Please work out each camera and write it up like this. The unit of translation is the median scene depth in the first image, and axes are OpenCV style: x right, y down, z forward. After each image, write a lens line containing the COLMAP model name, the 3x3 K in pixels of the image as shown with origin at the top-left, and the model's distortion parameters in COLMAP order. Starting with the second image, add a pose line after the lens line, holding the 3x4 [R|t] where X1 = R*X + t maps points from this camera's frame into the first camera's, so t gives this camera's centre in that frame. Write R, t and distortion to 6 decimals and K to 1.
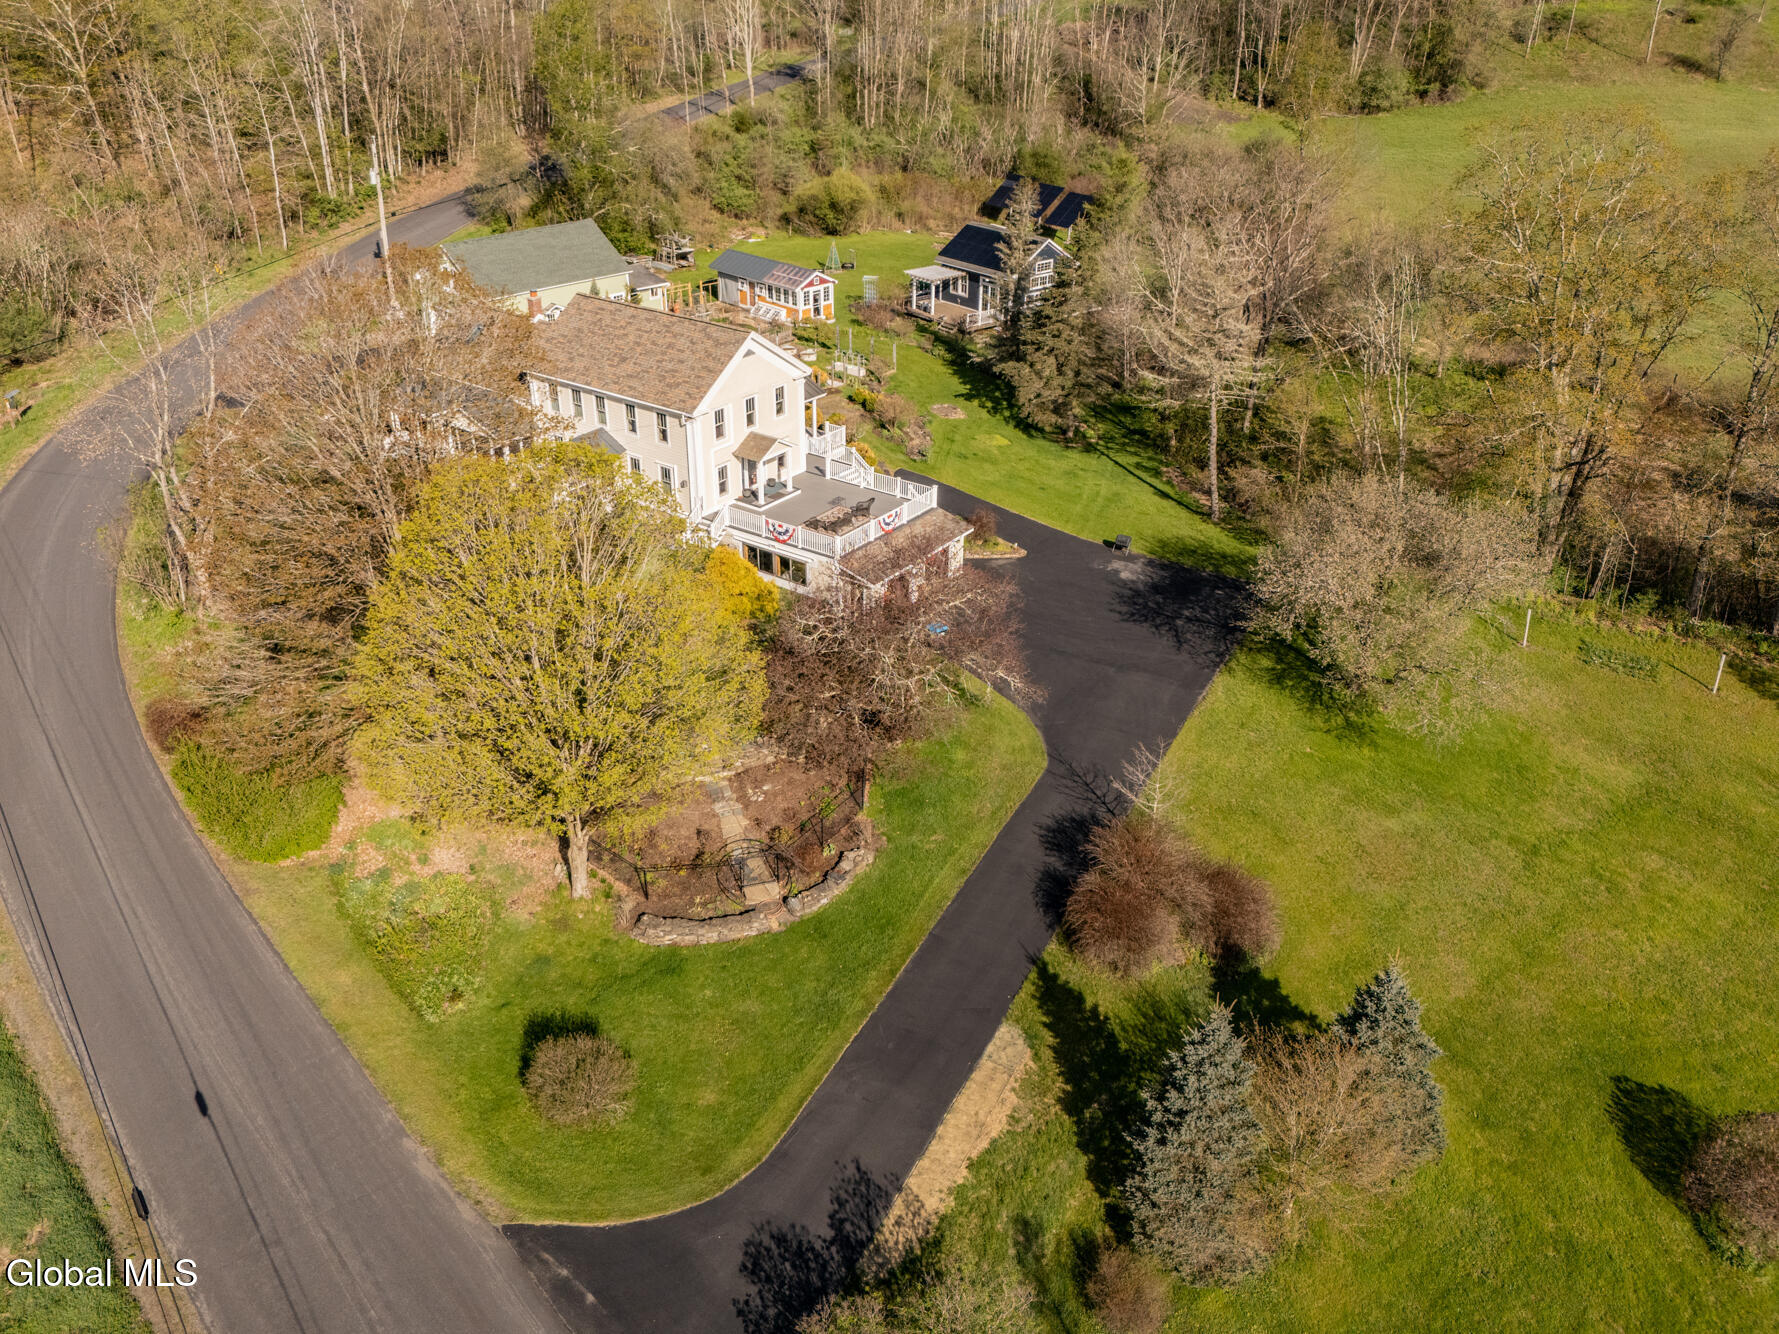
lens RADIAL K [[1395.0, 0, 892.2], [0, 1395.0, 639.6], [0, 0, 1]] dist [0.089873, -0.107119]
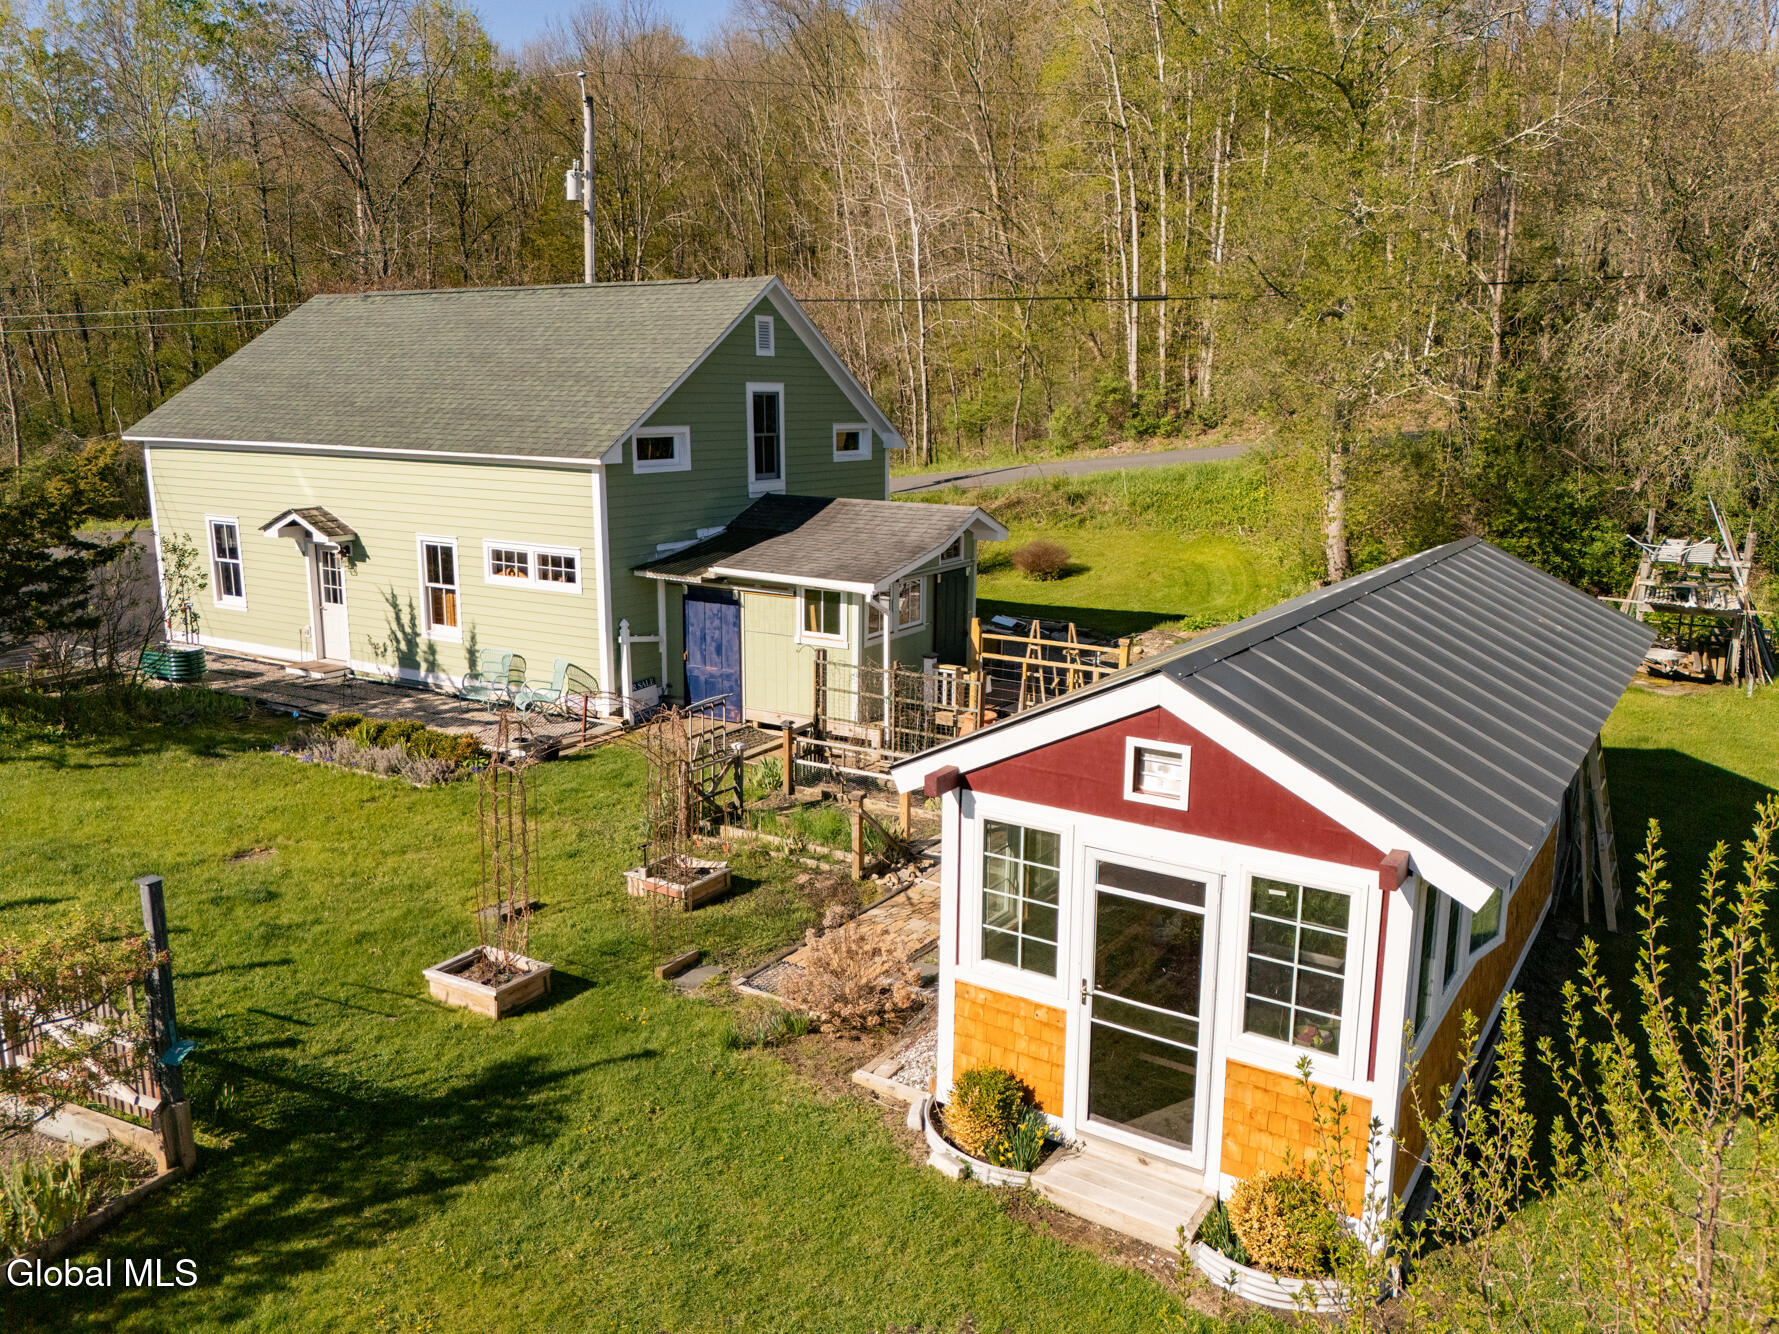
lens RADIAL K [[1339.9, 0, 897.7], [0, 1339.9, 675.4], [0, 0, 1]] dist [0.084753, -0.095599]
pose [[0.210497, 0.199839, -0.956951, 0.023625], [-0.461120, 0.883442, 0.083058, -0.261820], [0.862009, 0.423786, 0.278112, 0.963114]]
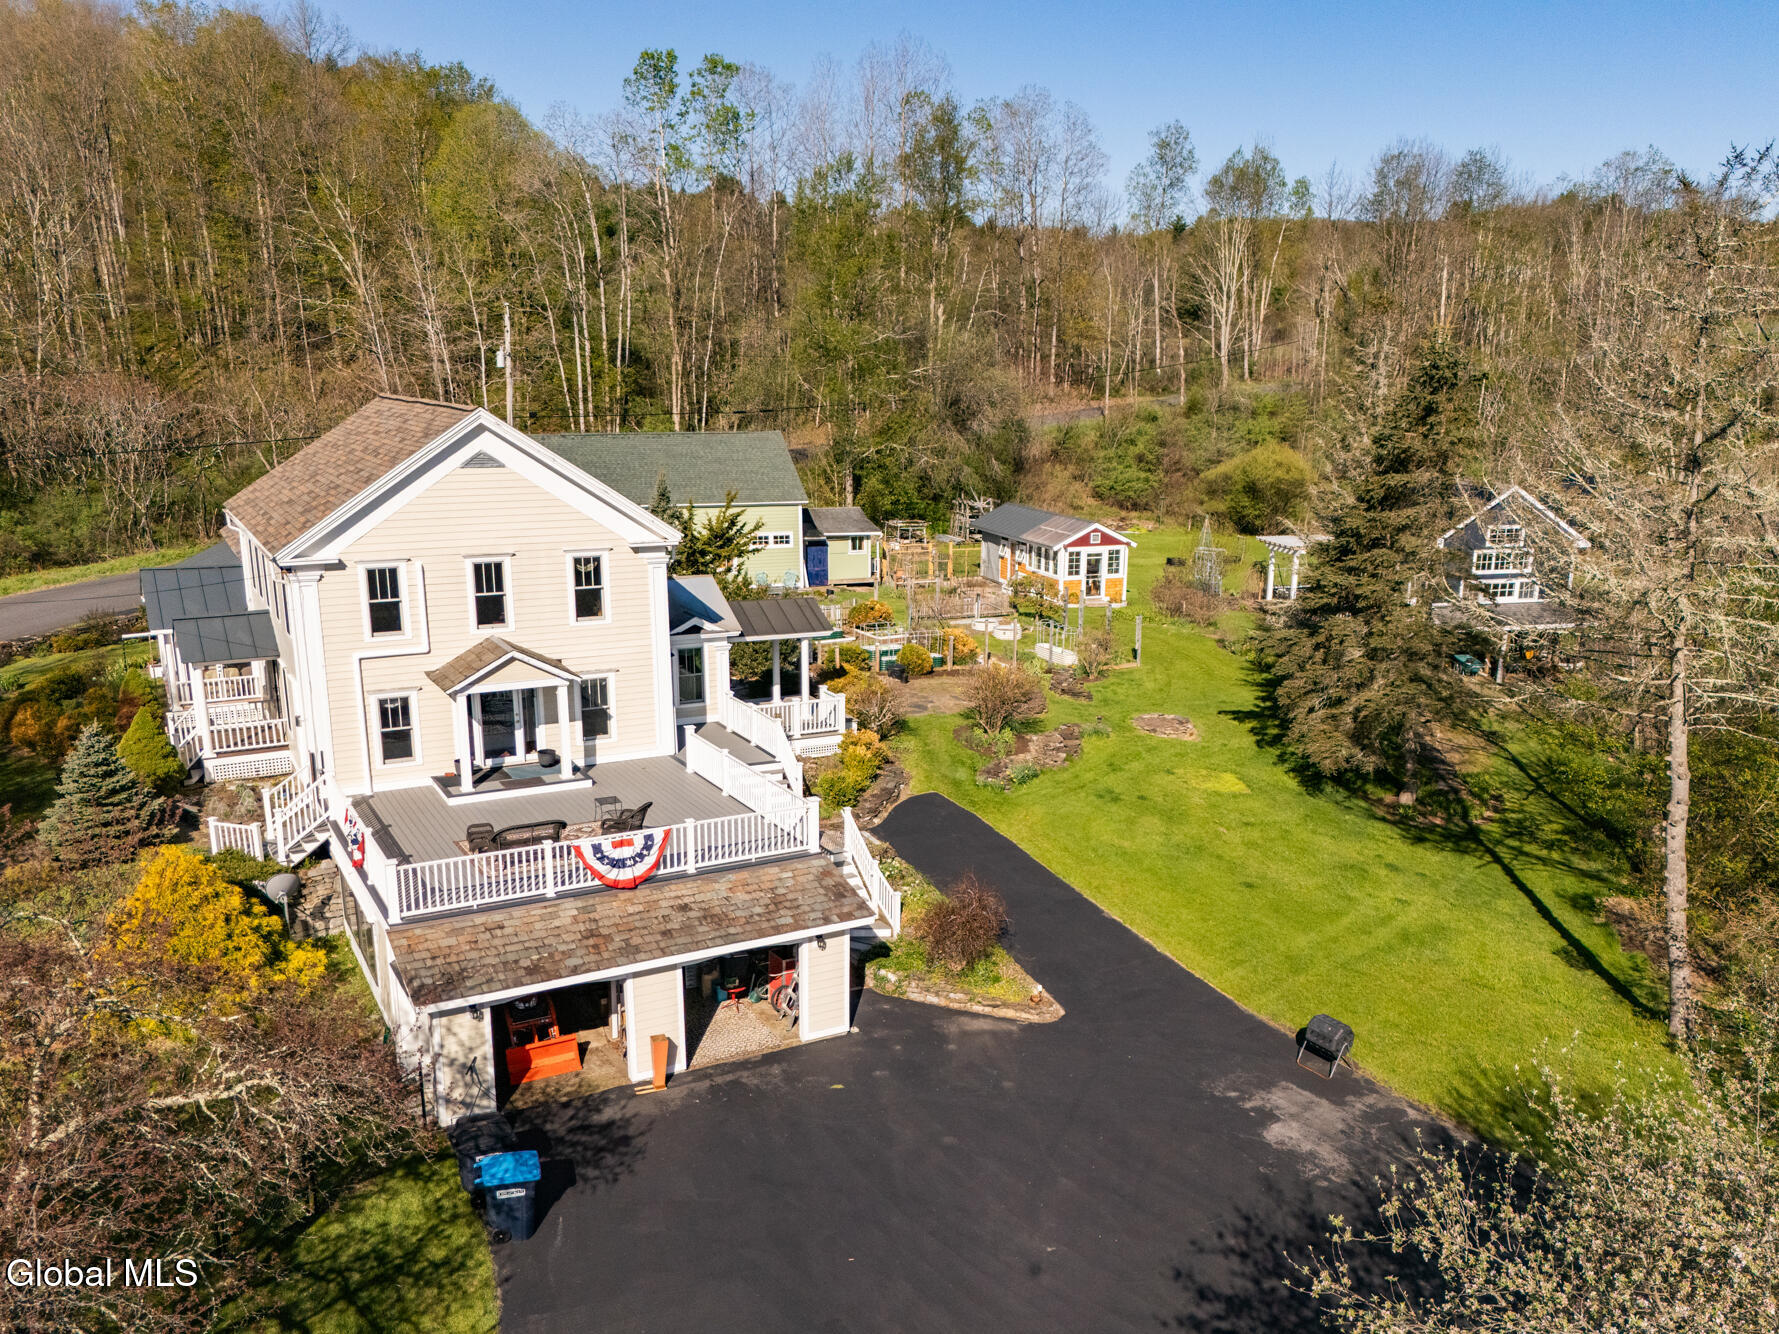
lens RADIAL K [[1472.4, 0, 907.2], [0, 1472.4, 751.8], [0, 0, 1]] dist [0.132815, -0.225995]
pose [[0.902327, 0.109119, -0.417011, 0.151924], [-0.198195, 0.964128, -0.176569, -0.035634], [0.382785, 0.241972, 0.891586, 0.417044]]
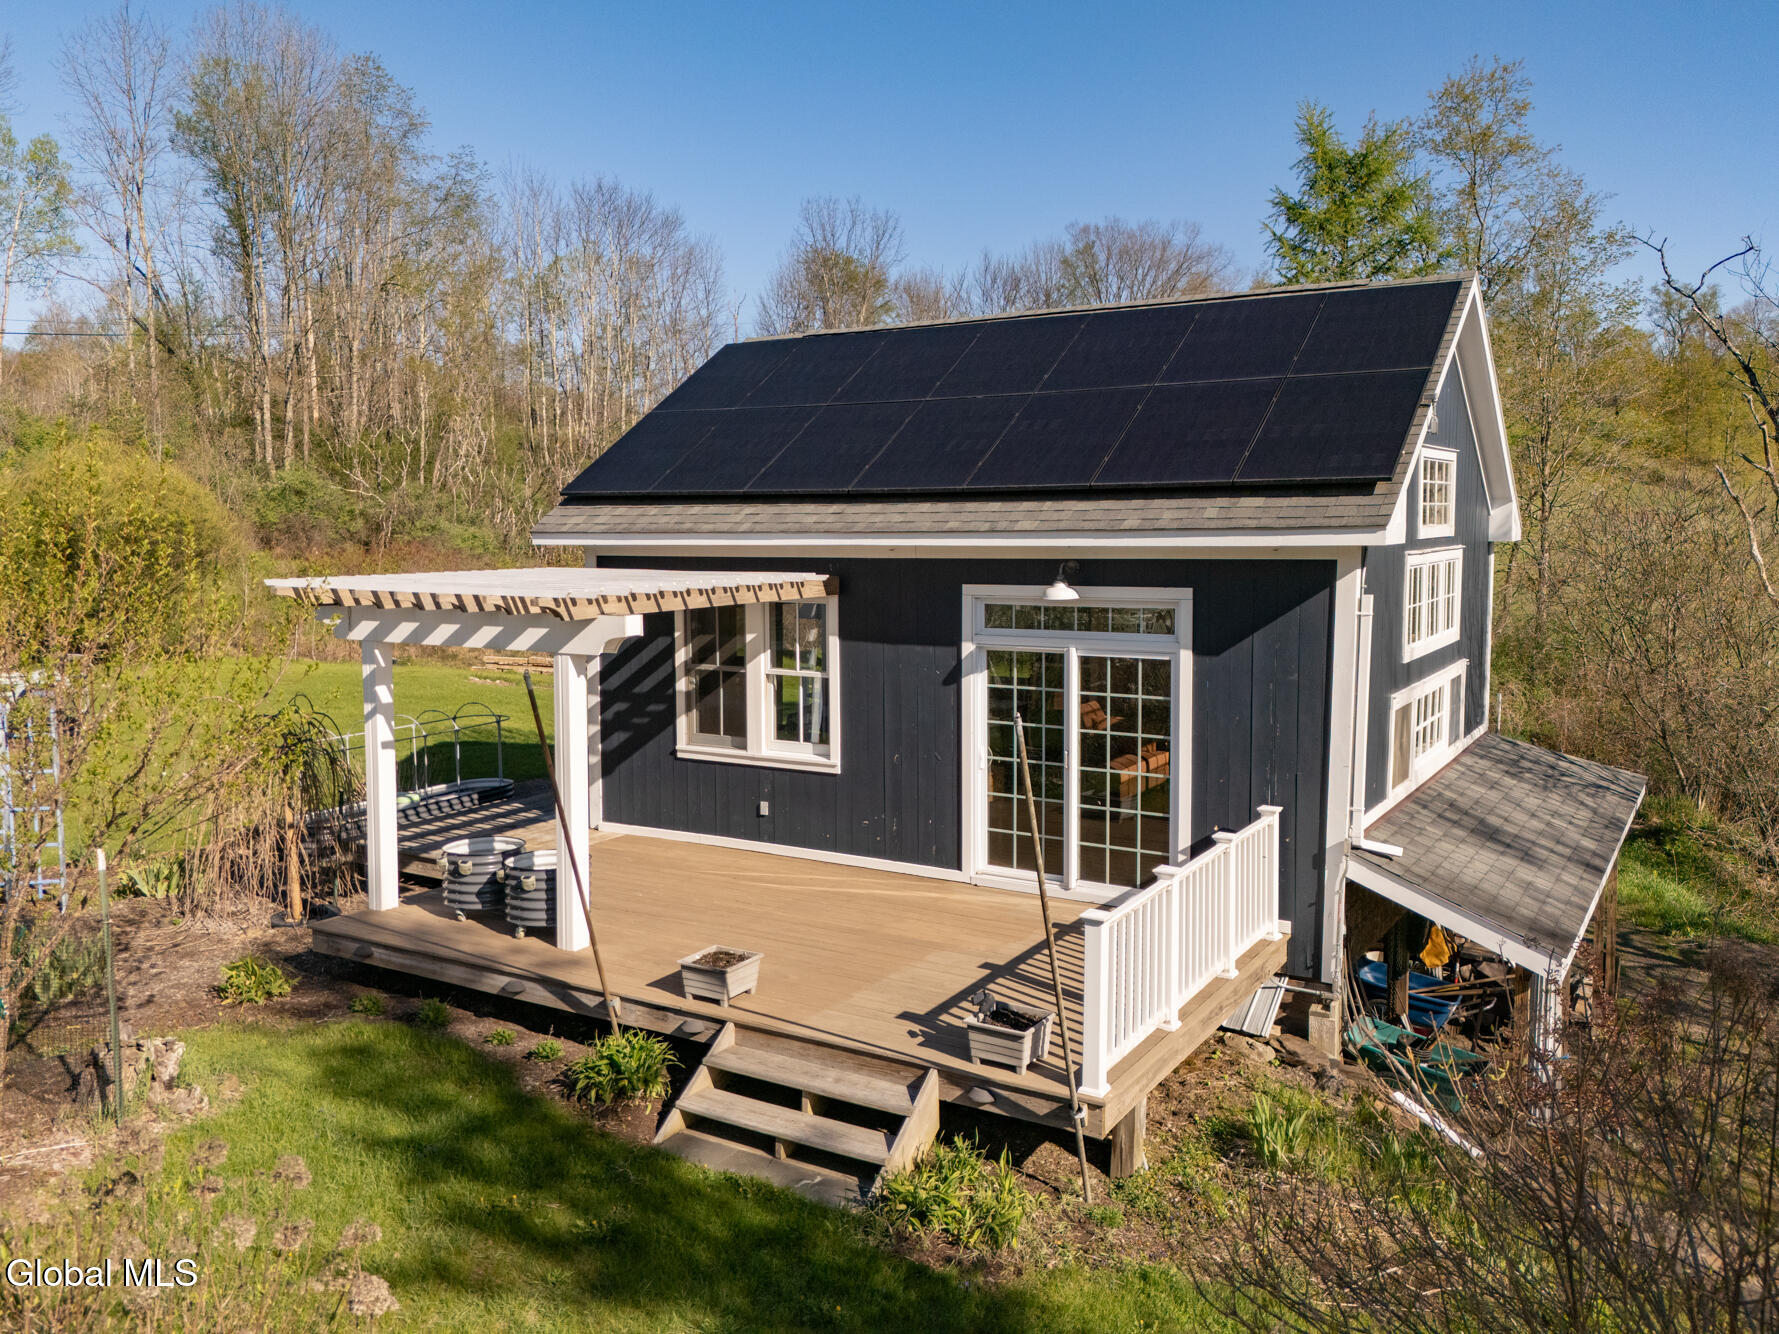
lens RADIAL K [[1395.0, 0, 892.2], [0, 1395.0, 639.6], [0, 0, 1]] dist [0.089873, -0.107119]
pose [[0.940544, -0.040187, 0.337287, 0.017064], [0.166181, 0.920465, -0.353734, -0.218689], [-0.296246, 0.388753, 0.872416, 0.920110]]
